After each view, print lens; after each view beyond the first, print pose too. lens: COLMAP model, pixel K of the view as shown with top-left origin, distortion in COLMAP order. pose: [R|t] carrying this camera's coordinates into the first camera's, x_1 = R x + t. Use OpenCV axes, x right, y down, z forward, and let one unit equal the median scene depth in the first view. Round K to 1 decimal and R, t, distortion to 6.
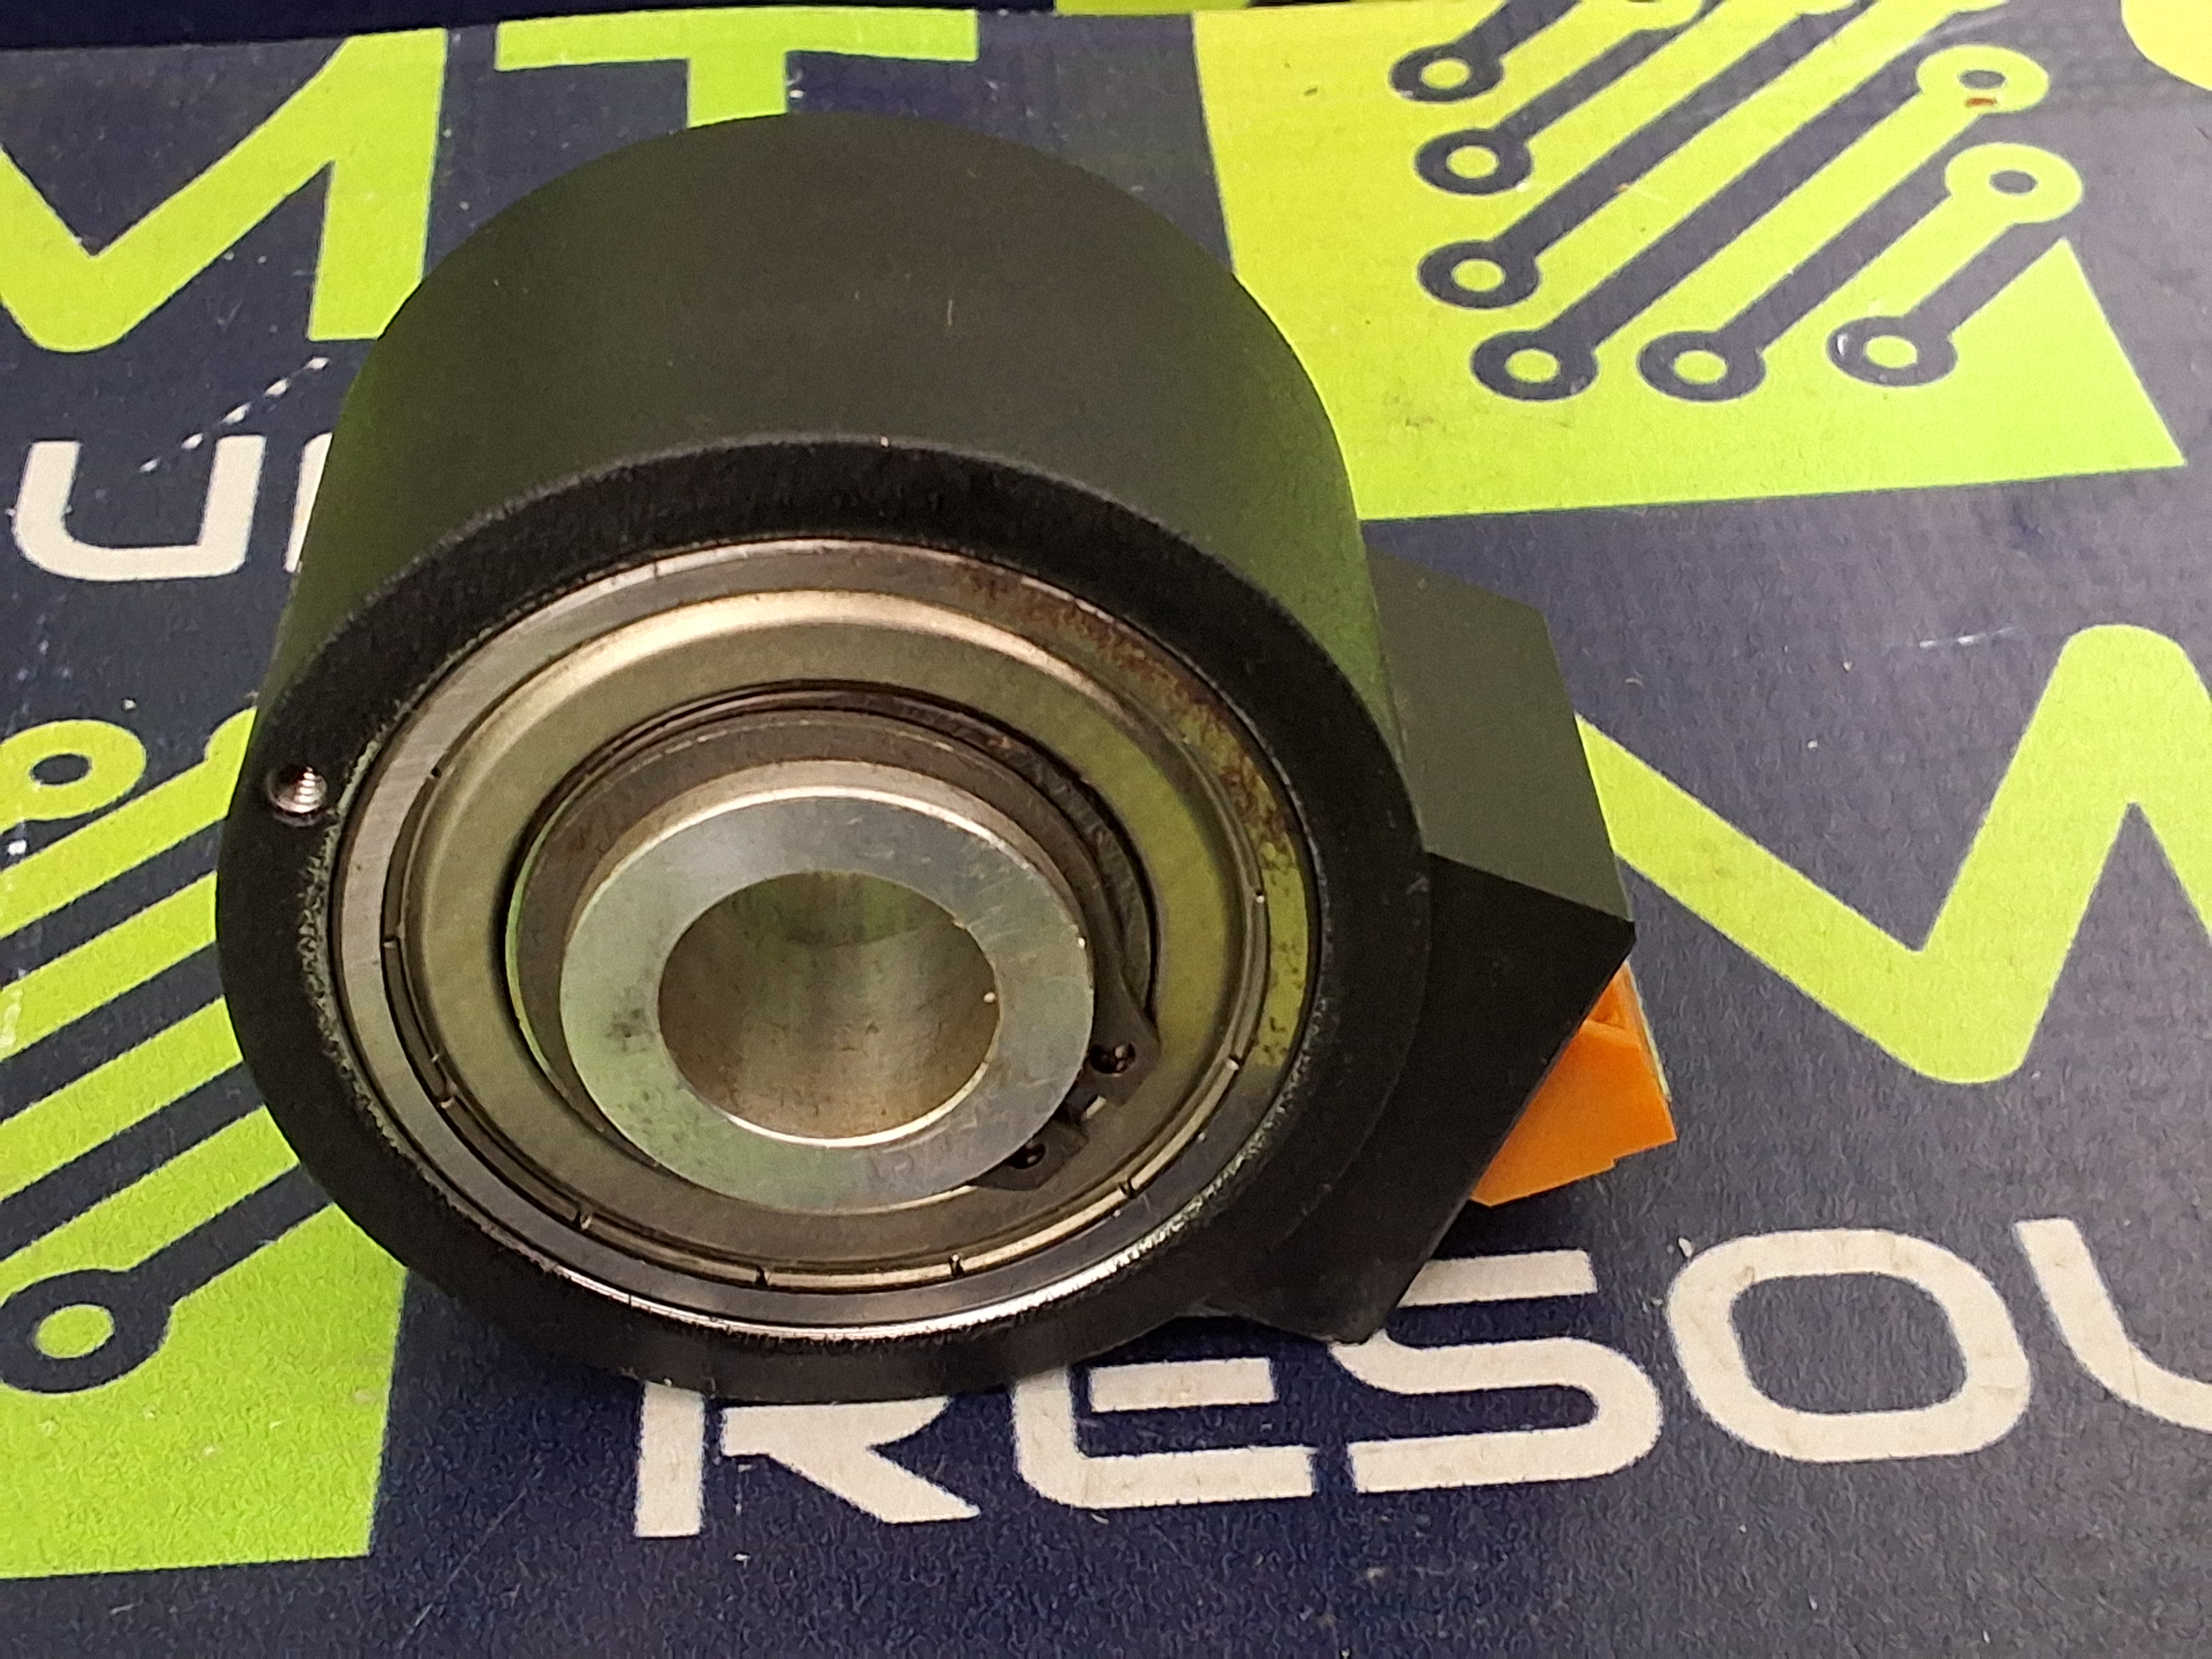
lens RADIAL K [[3624.3, 0, 1106.0], [0, 3624.3, 829.5], [0, 0, 1]] dist [0.046348, 0.570987]
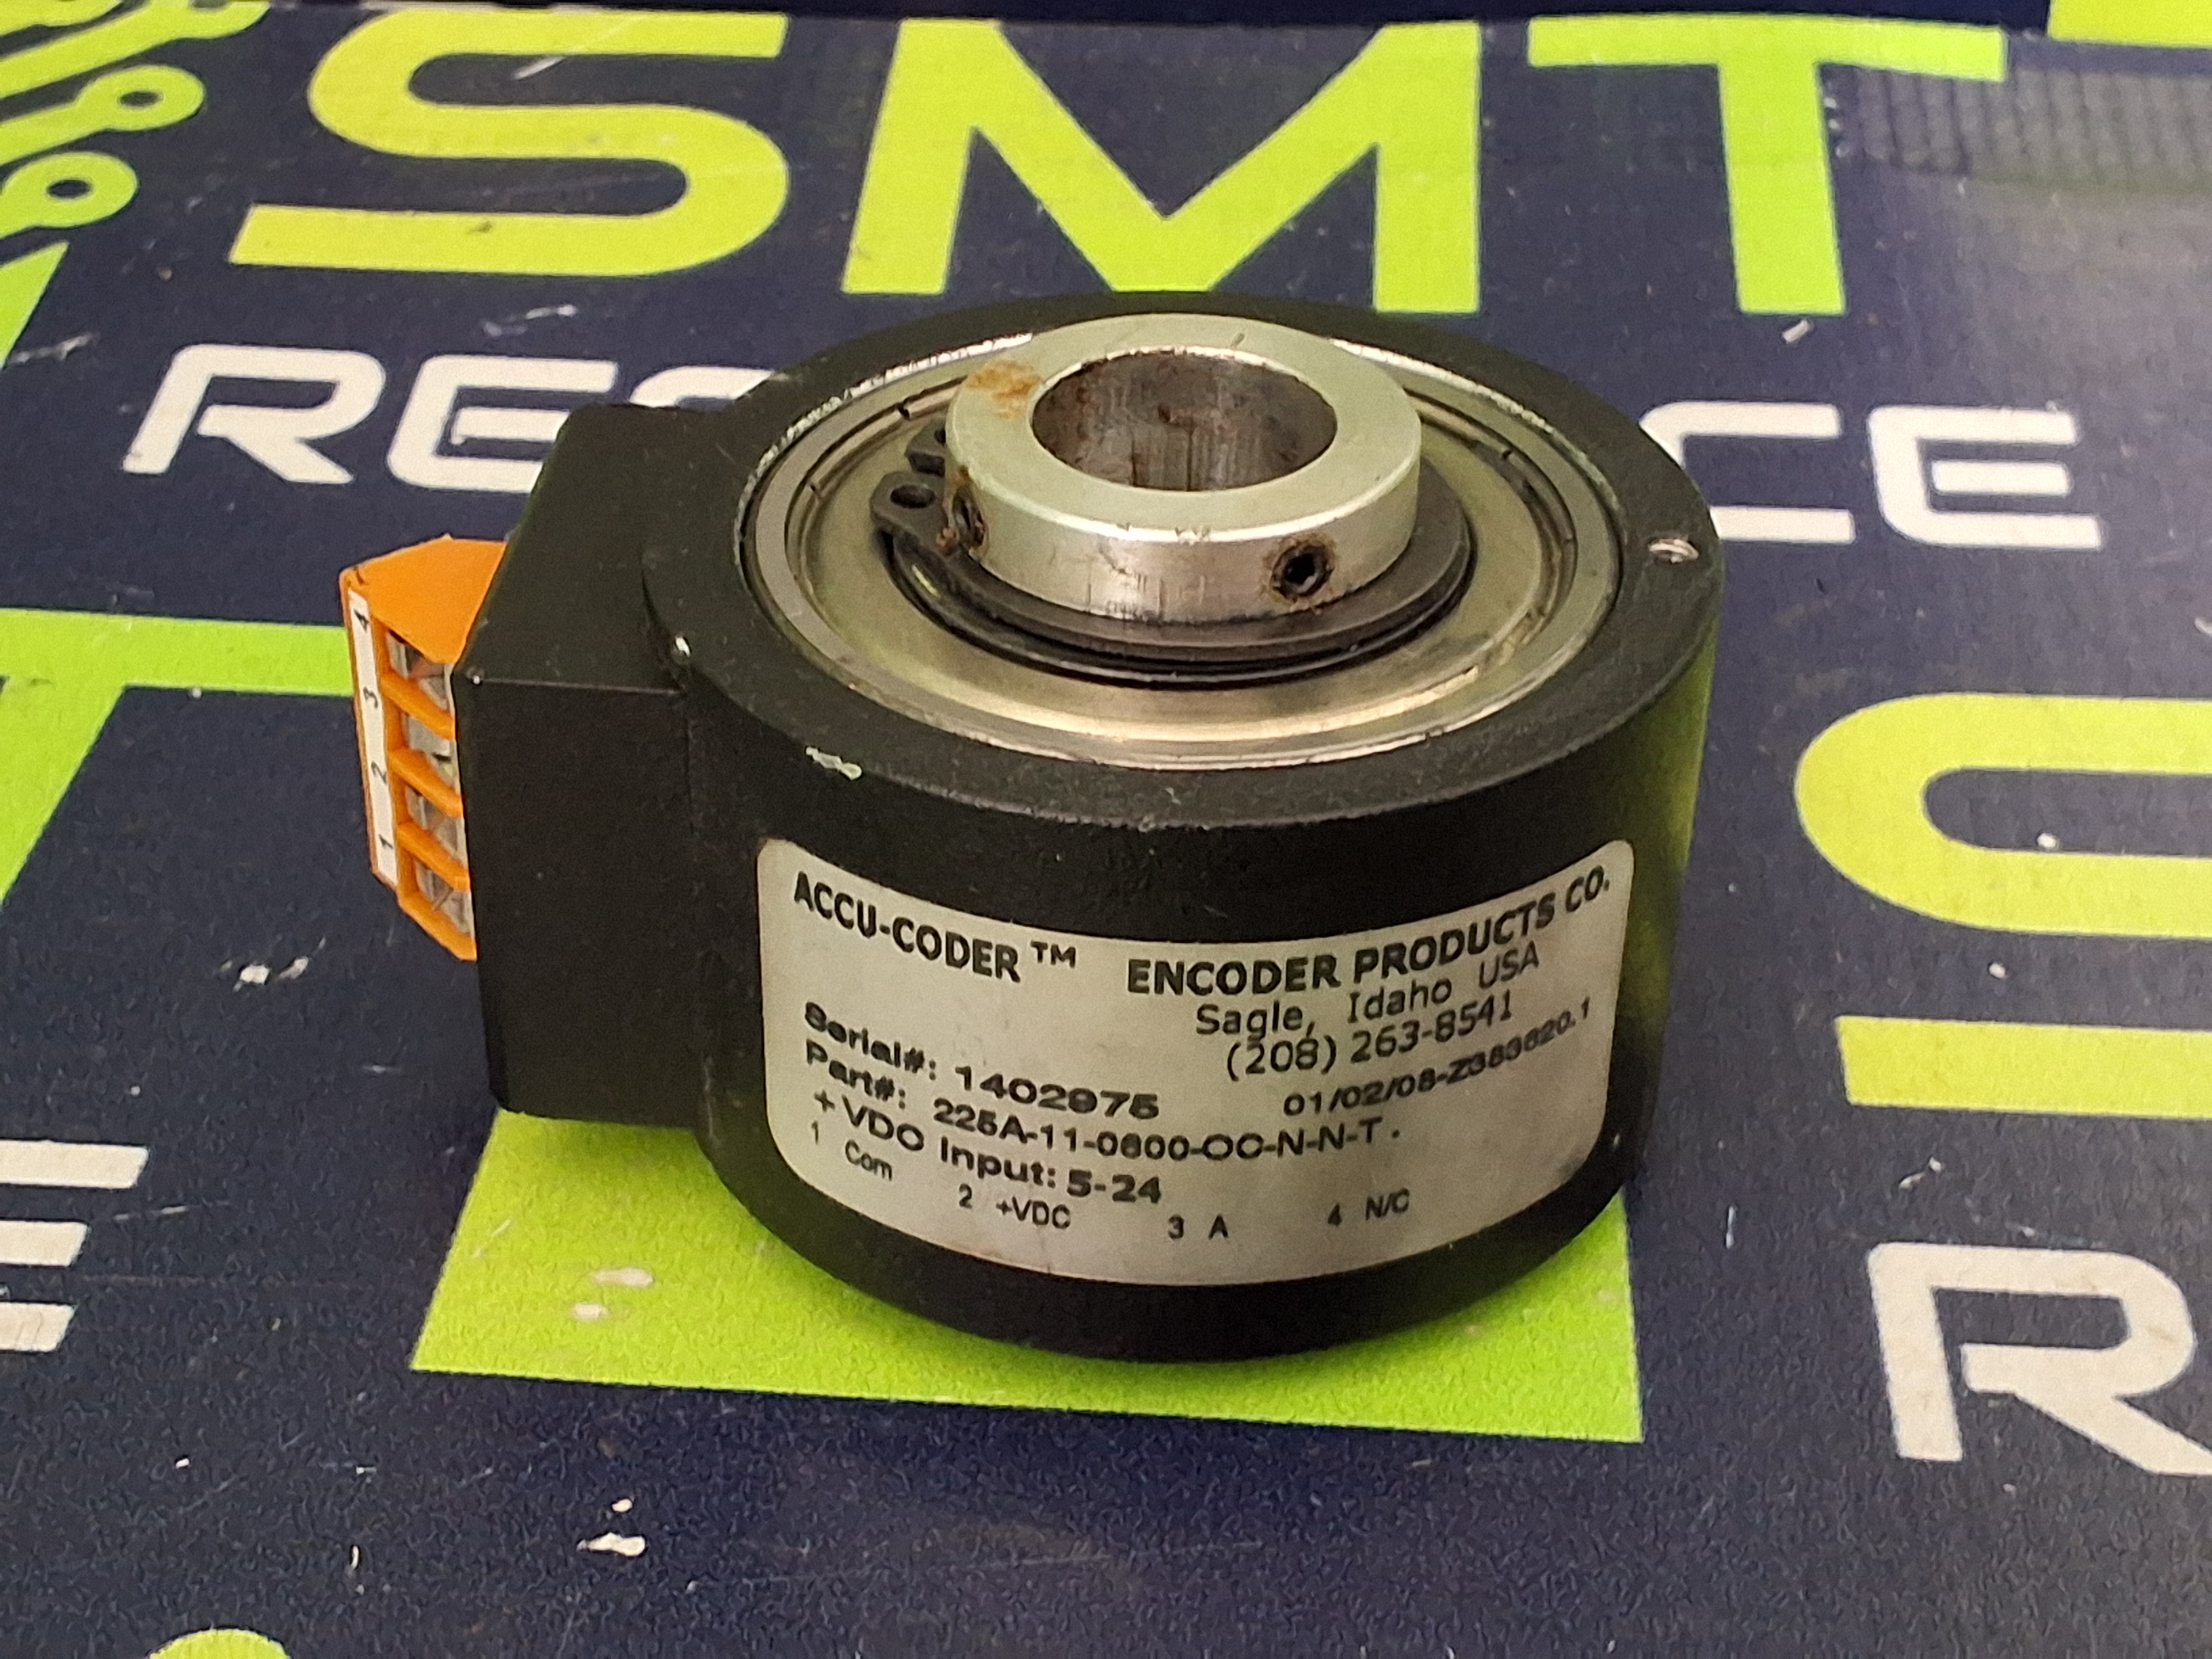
lens RADIAL K [[3624.3, 0, 1106.0], [0, 3624.3, 829.5], [0, 0, 1]] dist [0.046348, 0.570987]
pose [[0.991155, 0.085983, -0.101084, -0.261745], [-0.087211, 0.996159, -0.007787, 0.043506], [0.100026, 0.016534, 0.994847, -0.063793]]
